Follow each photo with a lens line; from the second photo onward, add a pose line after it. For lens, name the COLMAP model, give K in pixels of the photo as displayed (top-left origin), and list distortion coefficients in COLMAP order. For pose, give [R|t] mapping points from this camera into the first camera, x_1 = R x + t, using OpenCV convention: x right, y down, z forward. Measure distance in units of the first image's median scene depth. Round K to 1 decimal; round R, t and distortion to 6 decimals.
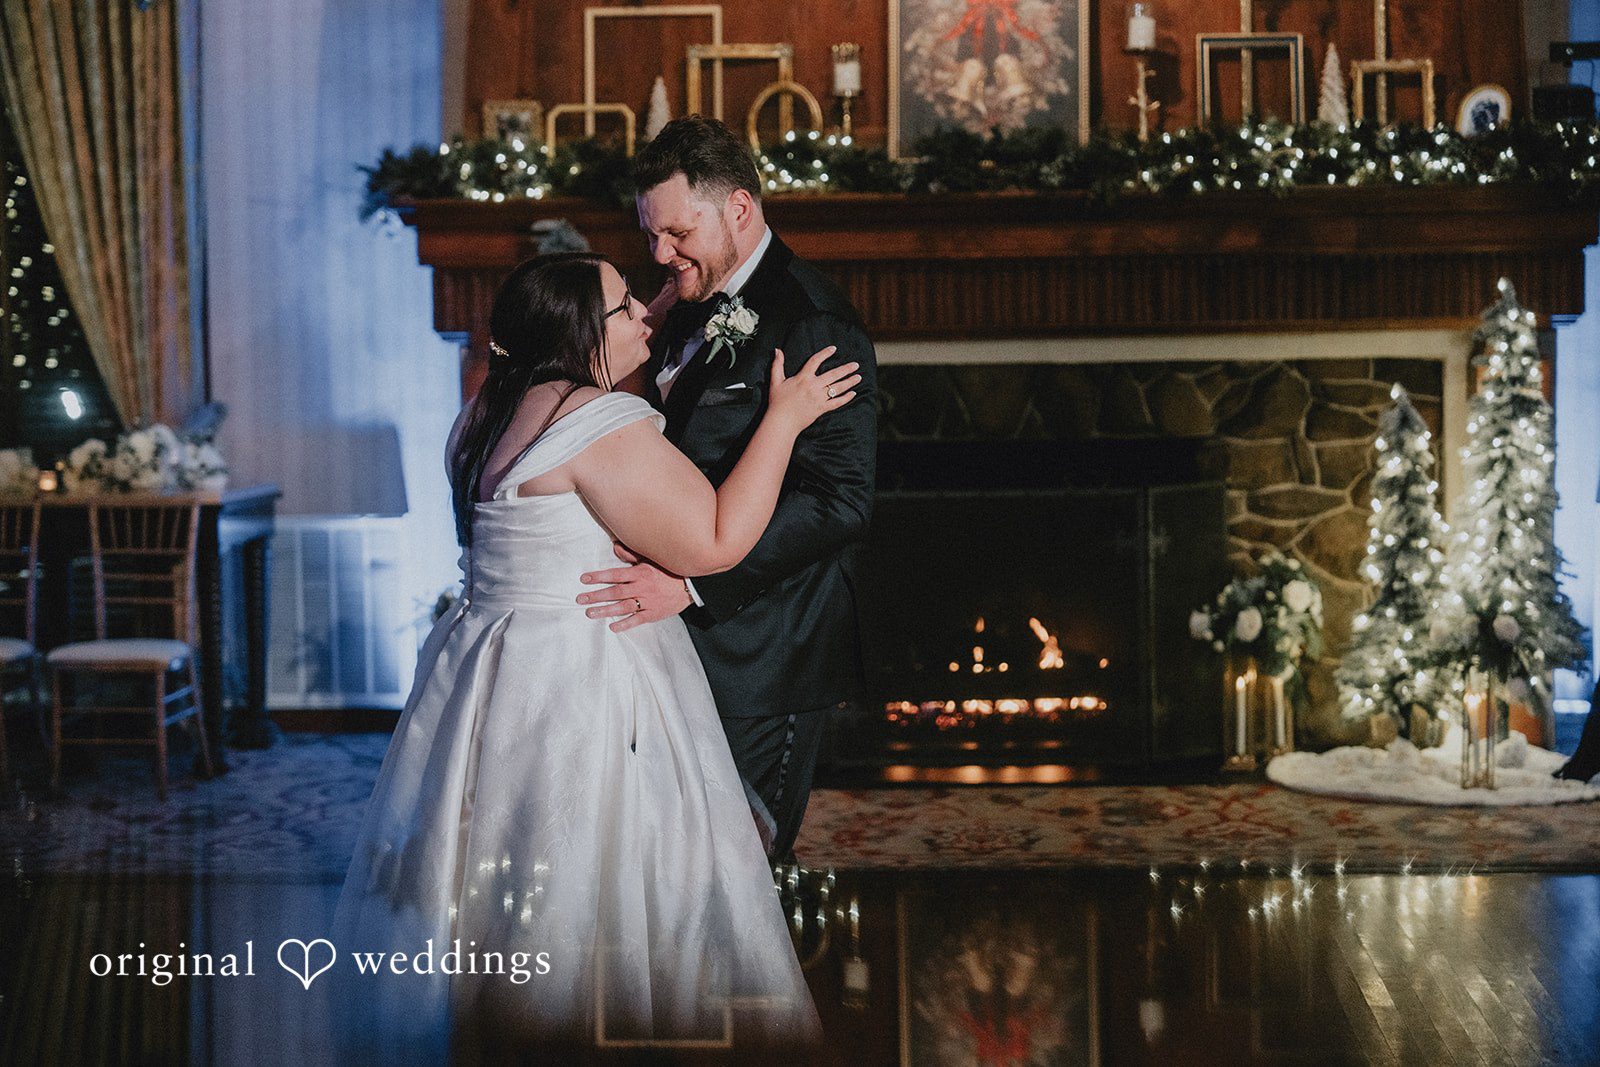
lens RADIAL K [[3175.8, 0, 801.7], [0, 3175.8, 535.1], [0, 0, 1]] dist [0.055525, 0.000000]
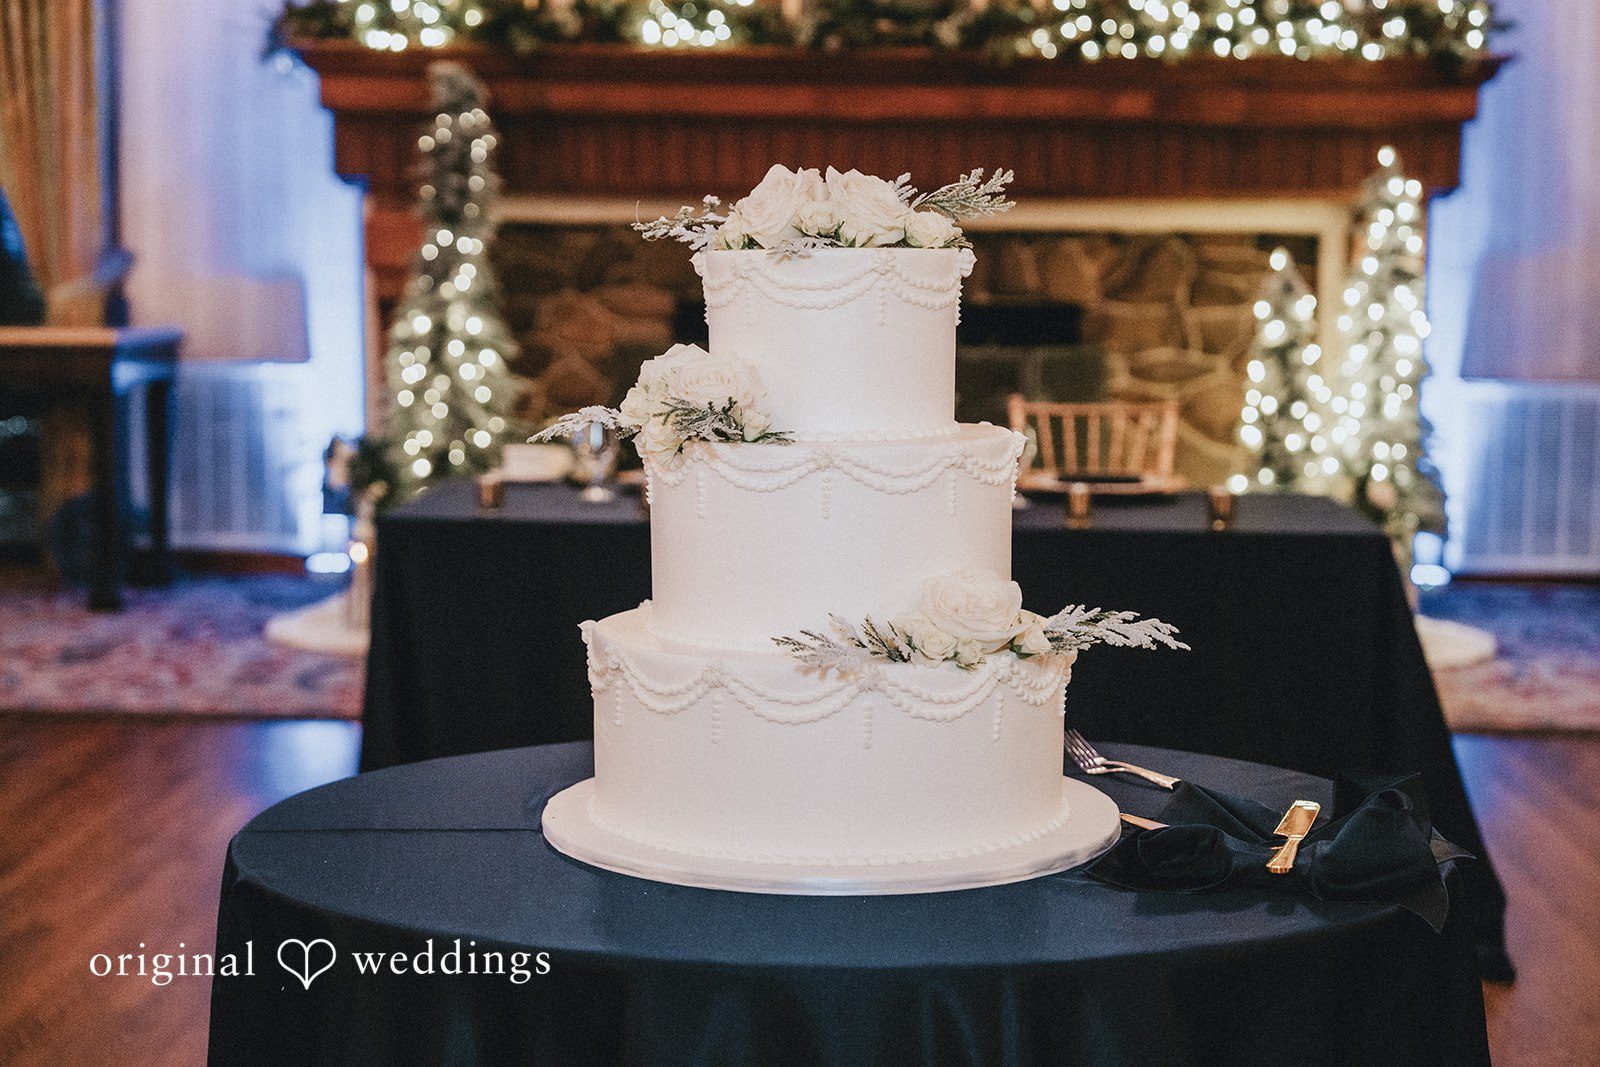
lens RADIAL K [[2565.2, 0, 827.2], [0, 2565.2, 552.8], [0, 0, 1]] dist [0.037541, 0.000000]
pose [[0.998732, 0.022325, 0.045127, 0.007104], [-0.024409, 0.998636, 0.046160, 0.013780], [-0.044035, -0.047203, 0.997914, 0.175207]]
